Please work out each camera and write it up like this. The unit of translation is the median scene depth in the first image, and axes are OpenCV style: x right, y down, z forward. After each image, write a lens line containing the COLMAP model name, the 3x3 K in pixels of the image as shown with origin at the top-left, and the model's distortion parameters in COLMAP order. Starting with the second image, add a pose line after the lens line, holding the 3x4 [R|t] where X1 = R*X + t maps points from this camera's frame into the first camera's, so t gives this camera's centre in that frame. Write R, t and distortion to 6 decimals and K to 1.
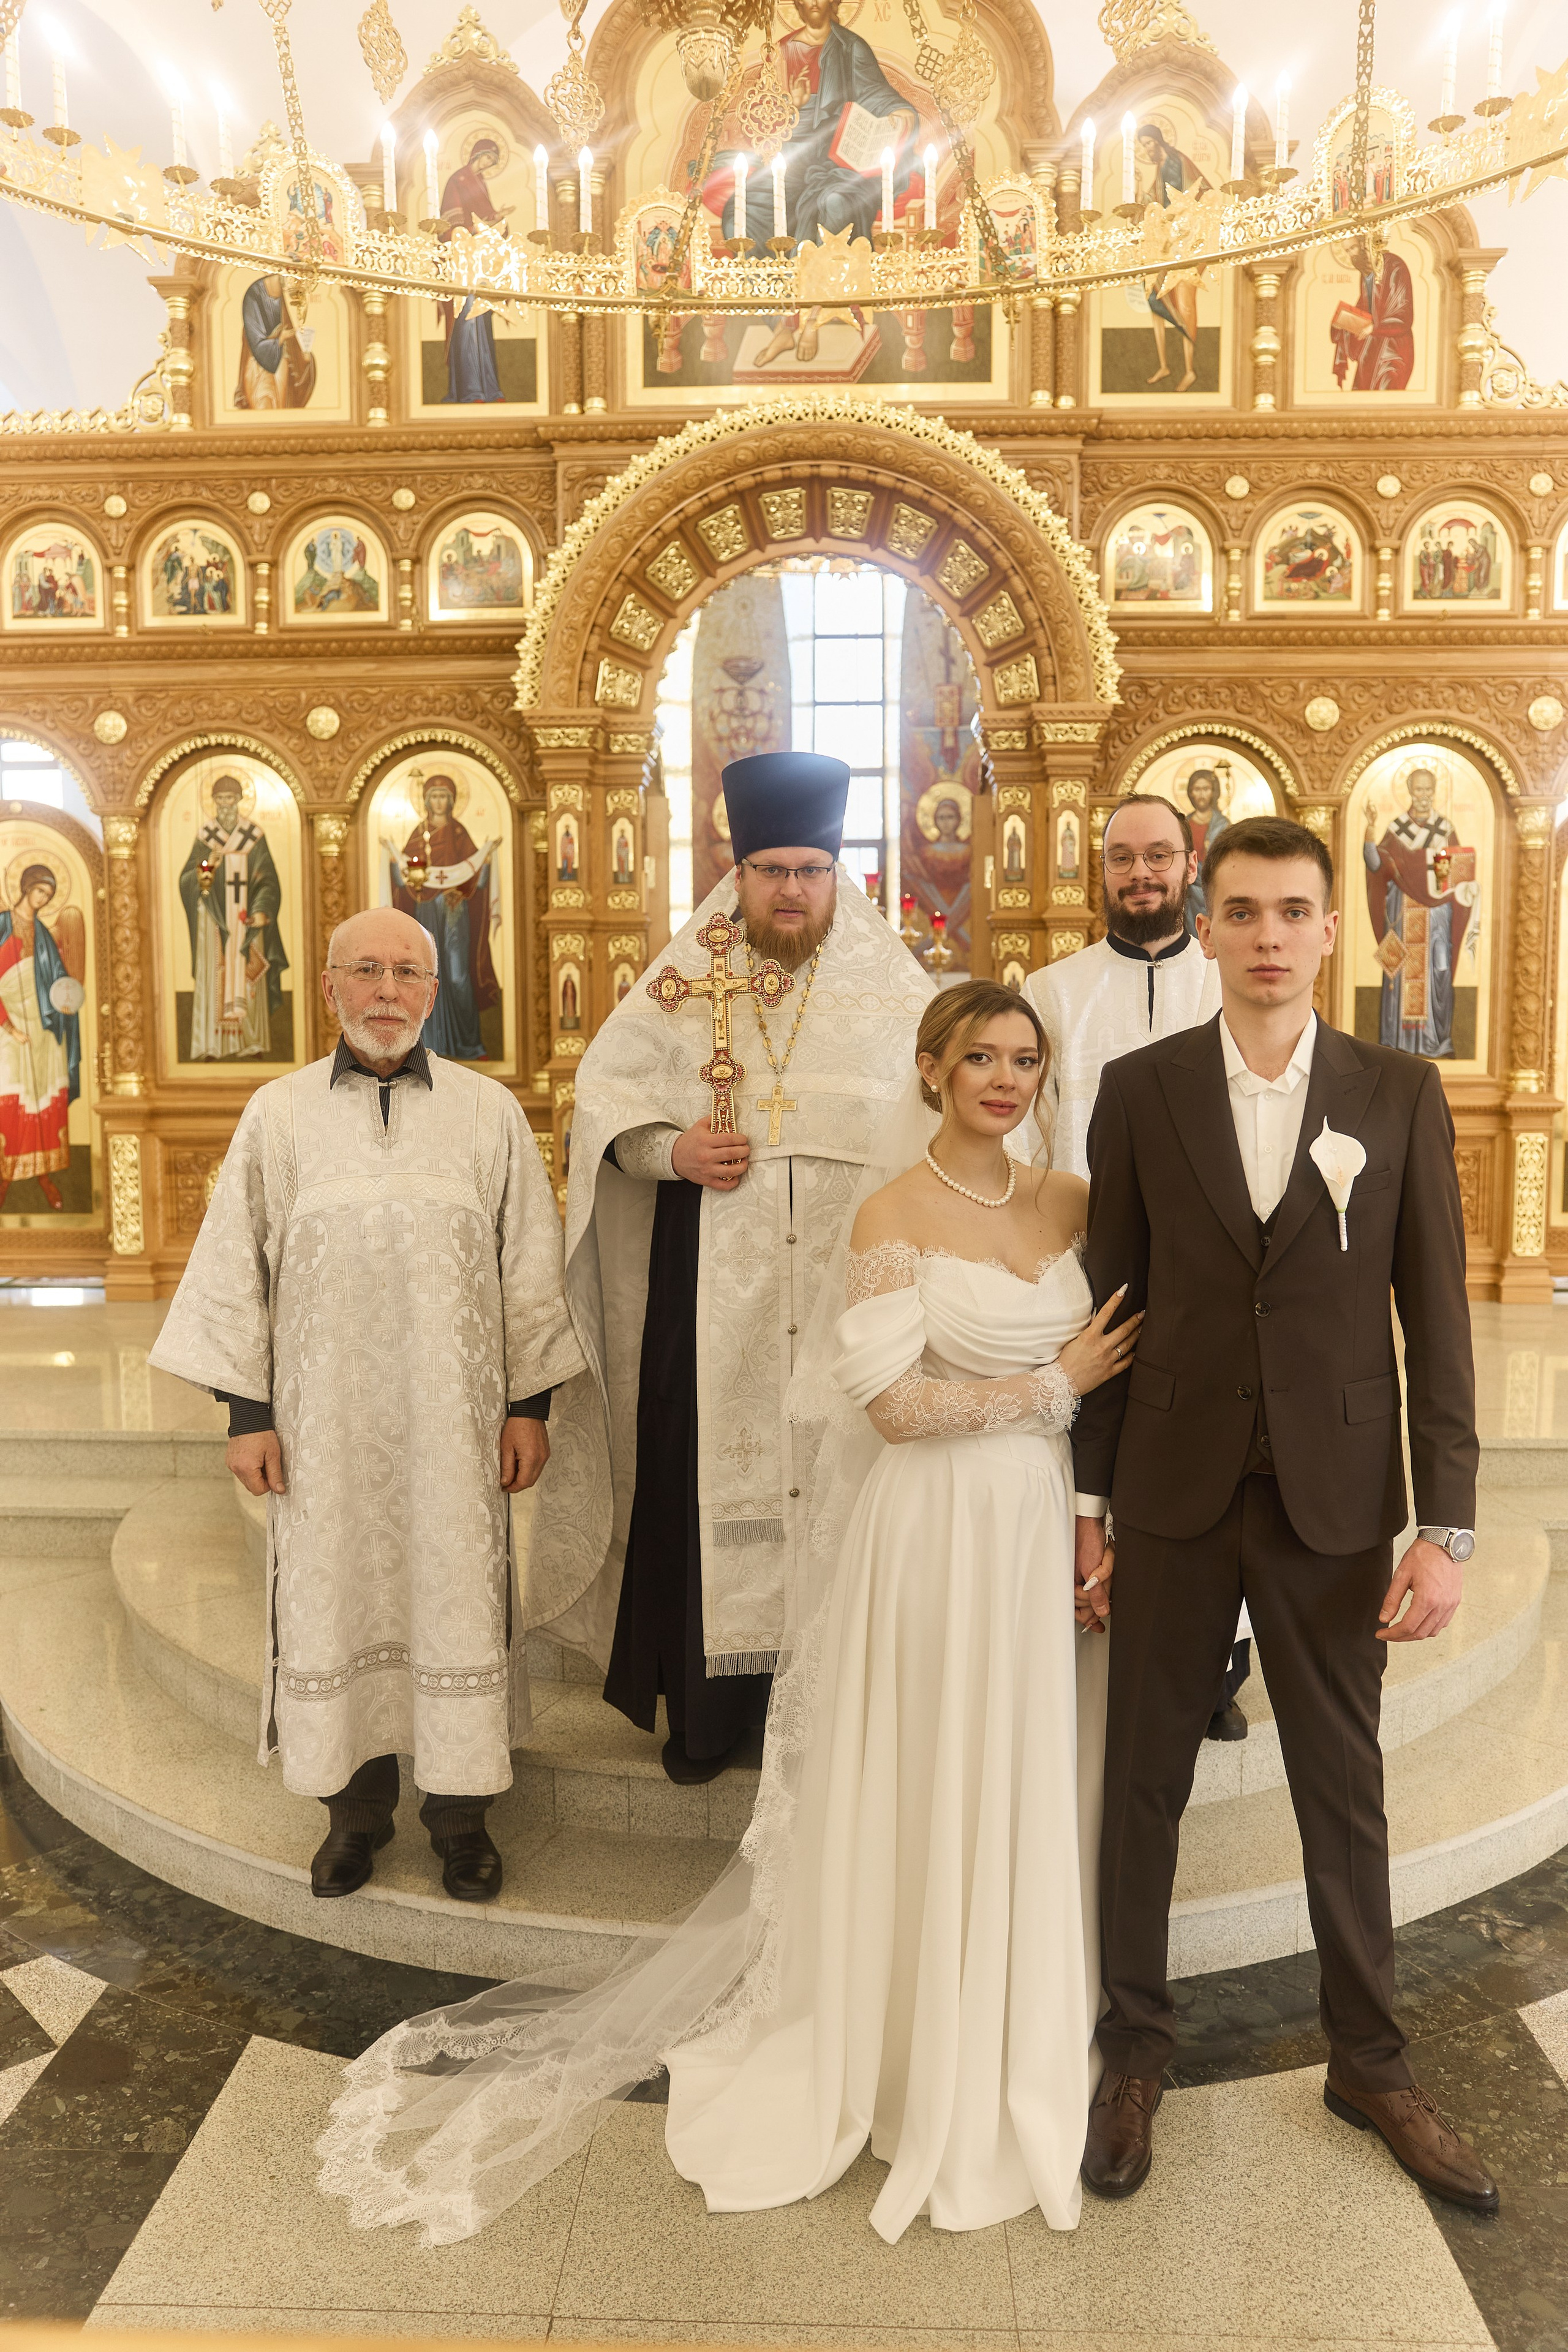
lens RADIAL K [[1805.0, 0, 783.9], [0, 1805.0, 1180.0], [0, 0, 1]] dist [-0.055716, 0.031380]
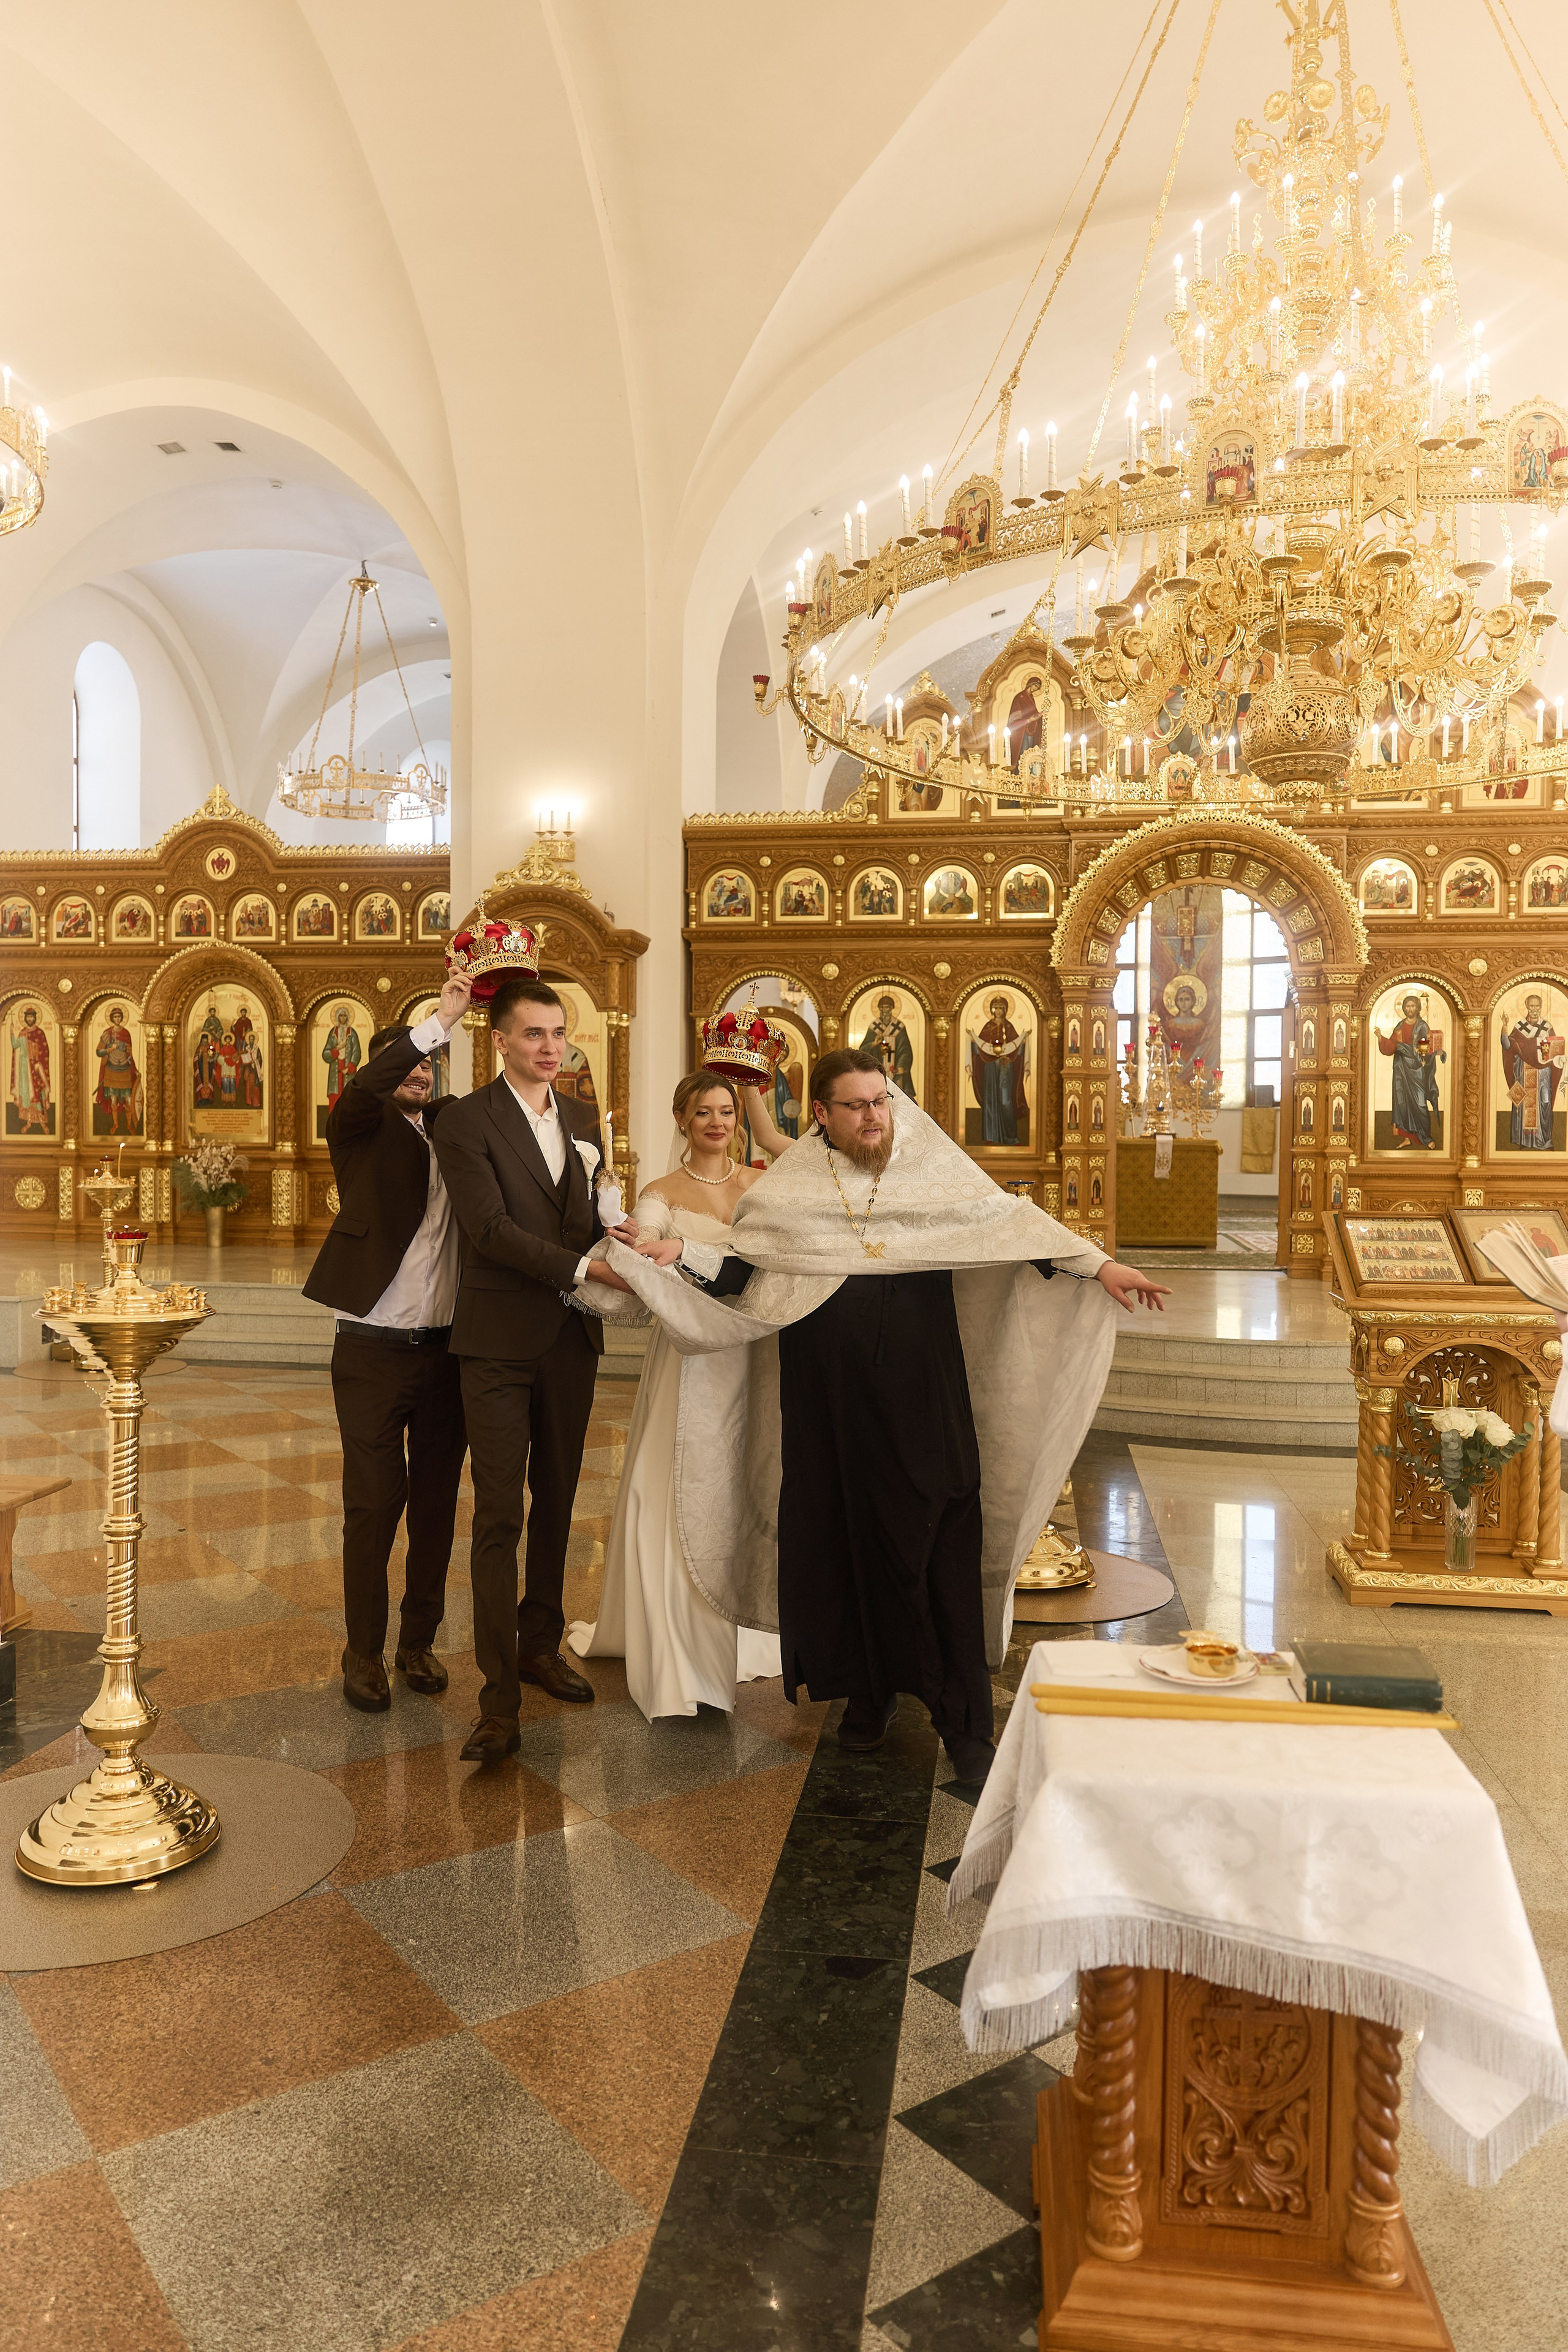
lens RADIAL K [[1605.8, 0, 784.8], [0, 1605.8, 1173.4], [0, 0, 1]] dist [0.001275, 0.000872]
pose [[0.994598, 0.014577, -0.102778, -0.247781], [-0.022515, 0.996815, -0.076509, 0.102203], [0.101335, 0.078409, 0.991758, -0.733370]]
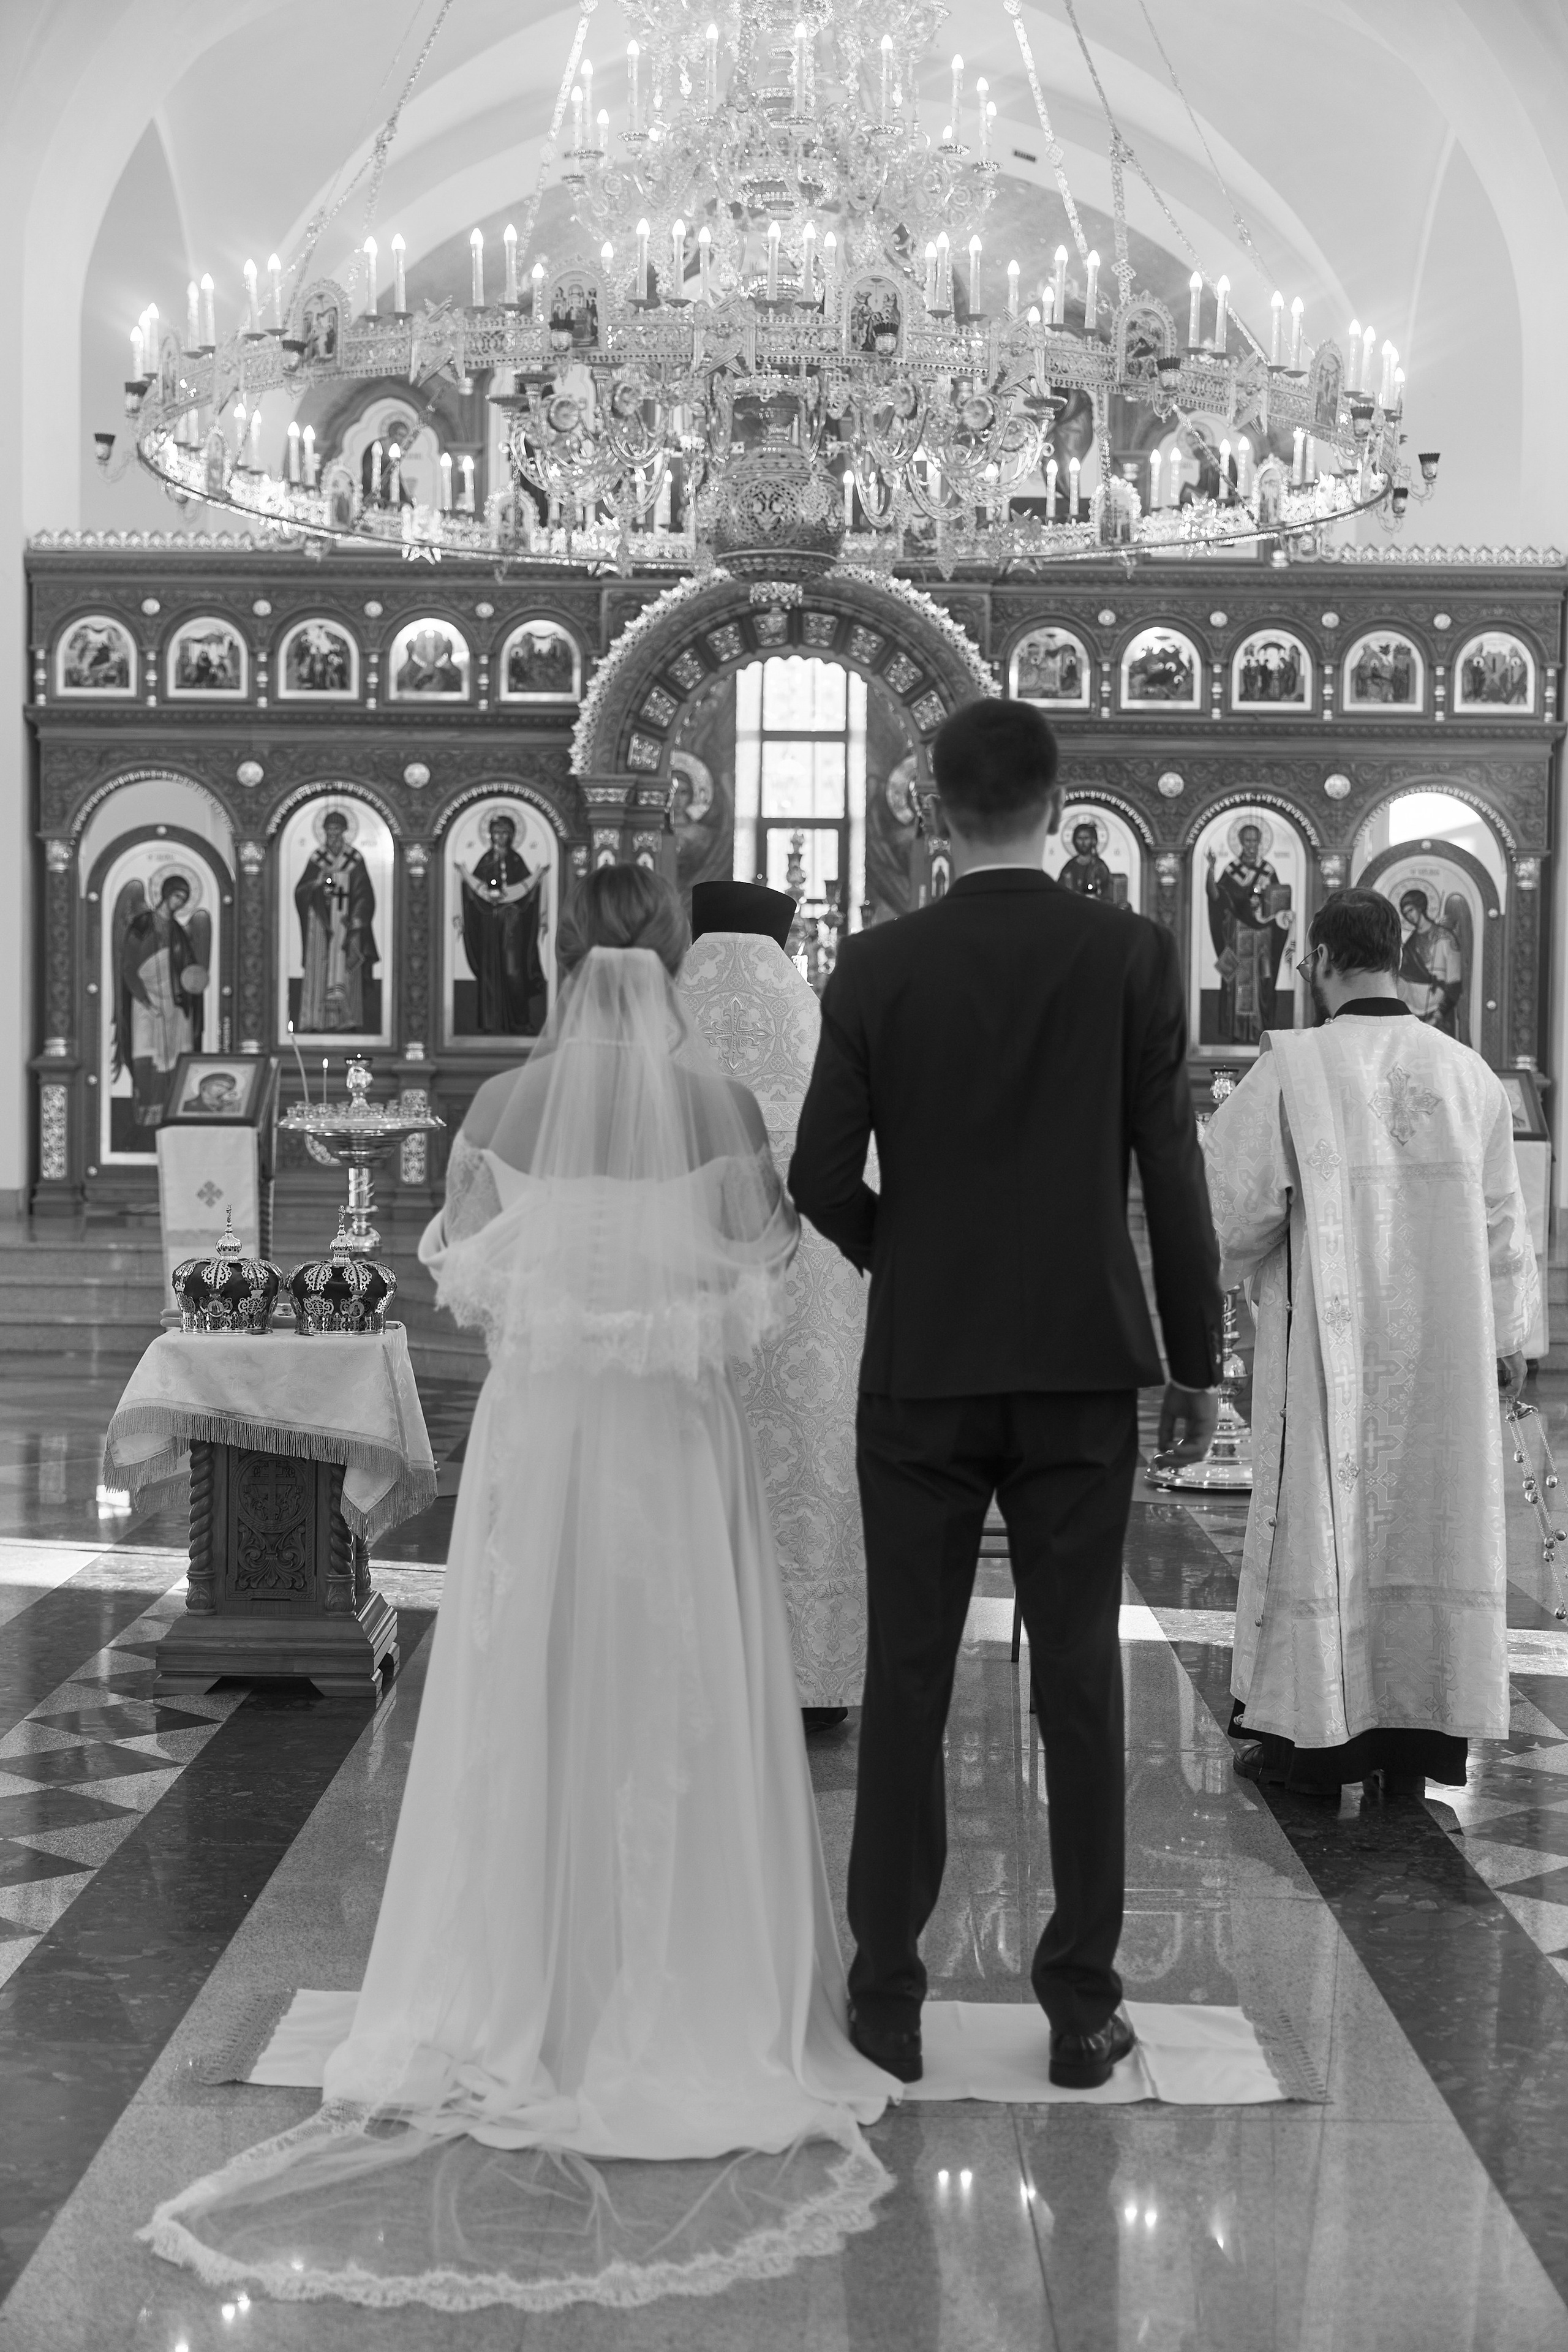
lens RADIAL K [[3421.9, 0, 770.7], [0, 3421.9, 1187.0], [0, 0, 1]] dist [0.007420, 0.000000]
pose [[0.999333, 0.014864, 0.033342, -0.078228], [-0.012876, 0.998171, -0.059063, 0.192542], [-0.034159, 0.058595, 0.997697, -1.507946]]
